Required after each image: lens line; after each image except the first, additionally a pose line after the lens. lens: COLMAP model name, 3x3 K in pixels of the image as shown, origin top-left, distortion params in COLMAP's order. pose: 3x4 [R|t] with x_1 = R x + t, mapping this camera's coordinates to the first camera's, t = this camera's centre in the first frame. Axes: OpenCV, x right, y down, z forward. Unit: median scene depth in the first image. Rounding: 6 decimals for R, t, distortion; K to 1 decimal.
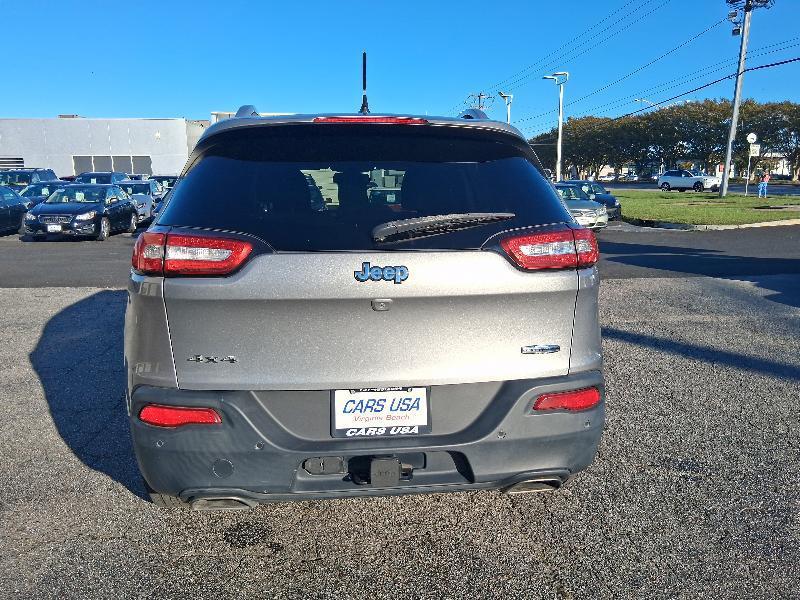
lens RADIAL K [[625.9, 0, 420.1], [0, 625.9, 278.0], [0, 0, 1]] dist [0.014151, -0.003095]
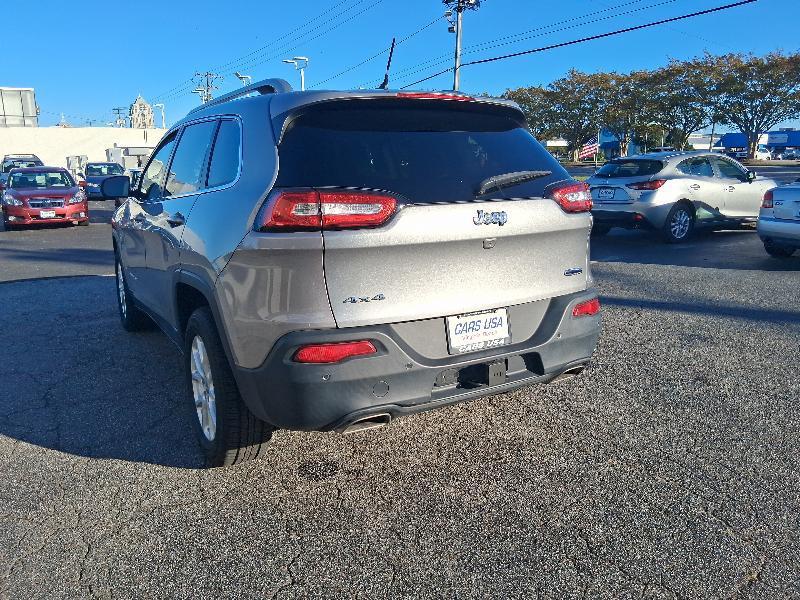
lens RADIAL K [[607.6, 0, 400.0], [0, 607.6, 300.0], [0, 0, 1]] dist [0.091827, -0.163959]
pose [[0.916754, -0.098790, 0.387044, -0.681458], [0.075094, 0.994283, 0.075915, 0.046777], [-0.392330, -0.040531, 0.918931, -0.069062]]
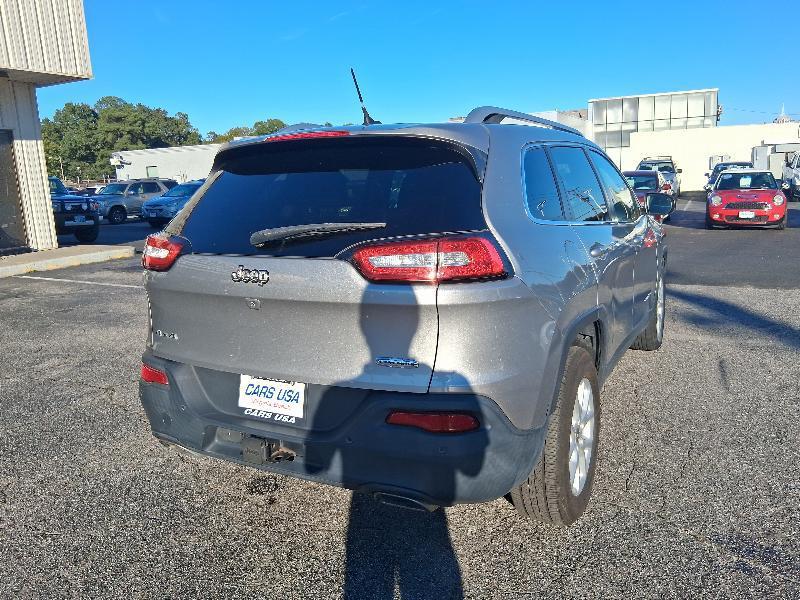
lens RADIAL K [[625.9, 0, 420.1], [0, 625.9, 278.0], [0, 0, 1]] dist [0.014151, -0.003095]
pose [[0.827394, 0.062261, -0.558159, 0.773492], [-0.052443, 0.998059, 0.033591, -0.054008], [0.559167, 0.001479, 0.829053, 0.217931]]
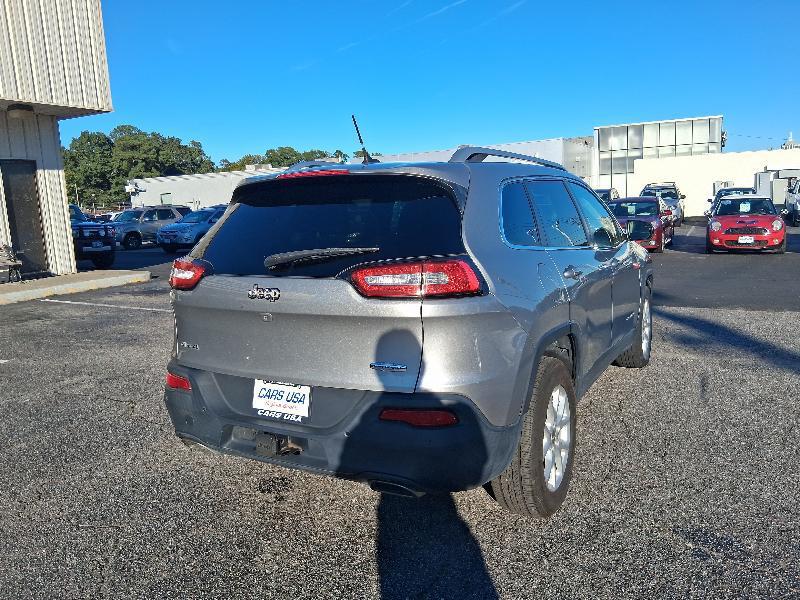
lens RADIAL K [[625.9, 0, 420.1], [0, 625.9, 278.0], [0, 0, 1]] dist [0.014151, -0.003095]
pose [[0.819135, 0.039376, -0.572248, 0.904501], [-0.051898, 0.998637, -0.005574, -0.046515], [0.571248, 0.034264, 0.820062, 0.095329]]
